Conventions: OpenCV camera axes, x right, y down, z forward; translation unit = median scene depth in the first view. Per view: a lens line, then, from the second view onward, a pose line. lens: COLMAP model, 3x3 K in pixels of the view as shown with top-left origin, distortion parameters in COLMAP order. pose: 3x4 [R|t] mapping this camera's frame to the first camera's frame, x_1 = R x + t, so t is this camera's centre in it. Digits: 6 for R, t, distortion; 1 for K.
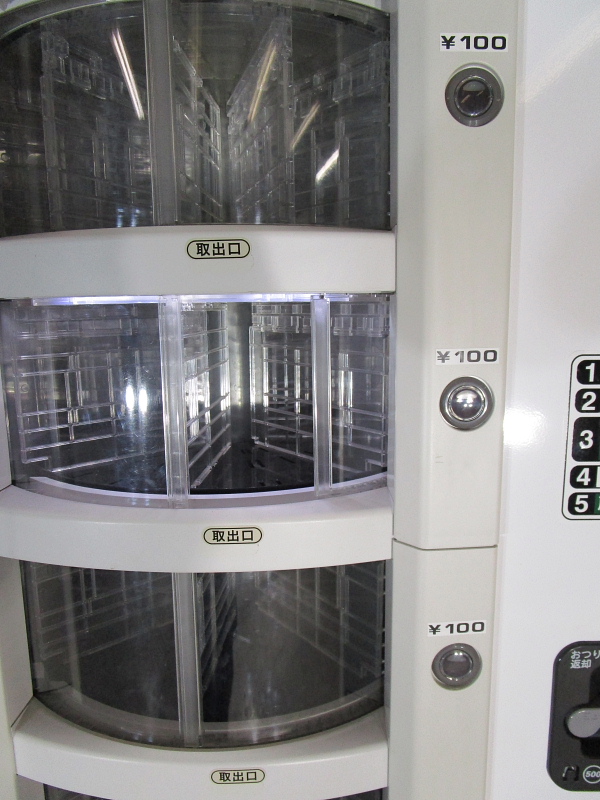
lens RADIAL K [[569.4, 0, 299.7], [0, 569.4, 398.4], [0, 0, 1]] dist [-0.026961, 0.005132]
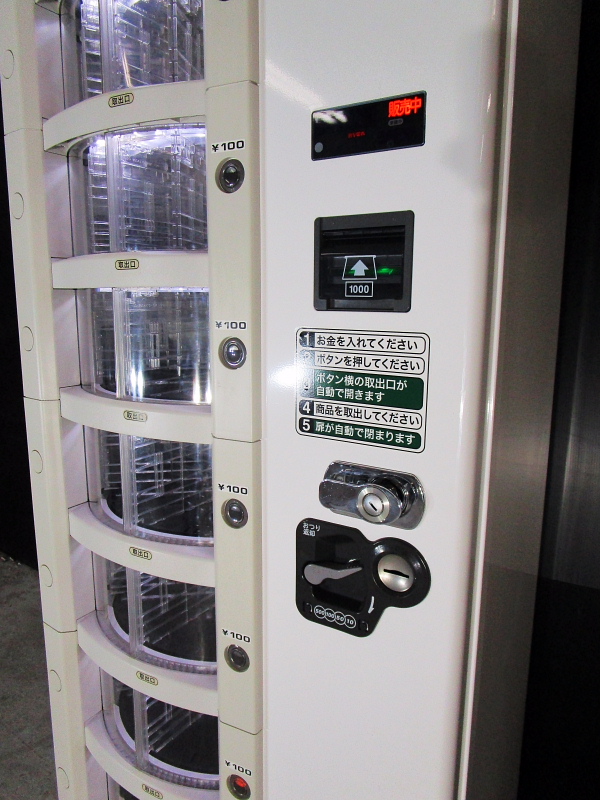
lens RADIAL K [[569.4, 0, 303.3], [0, 569.4, 401.7], [0, 0, 1]] dist [-0.026961, 0.005132]
pose [[0.874736, 0.106162, -0.472829, 1.231793], [-0.095104, 0.994342, 0.047312, 0.050106], [0.475177, 0.003582, 0.879883, -0.382025]]
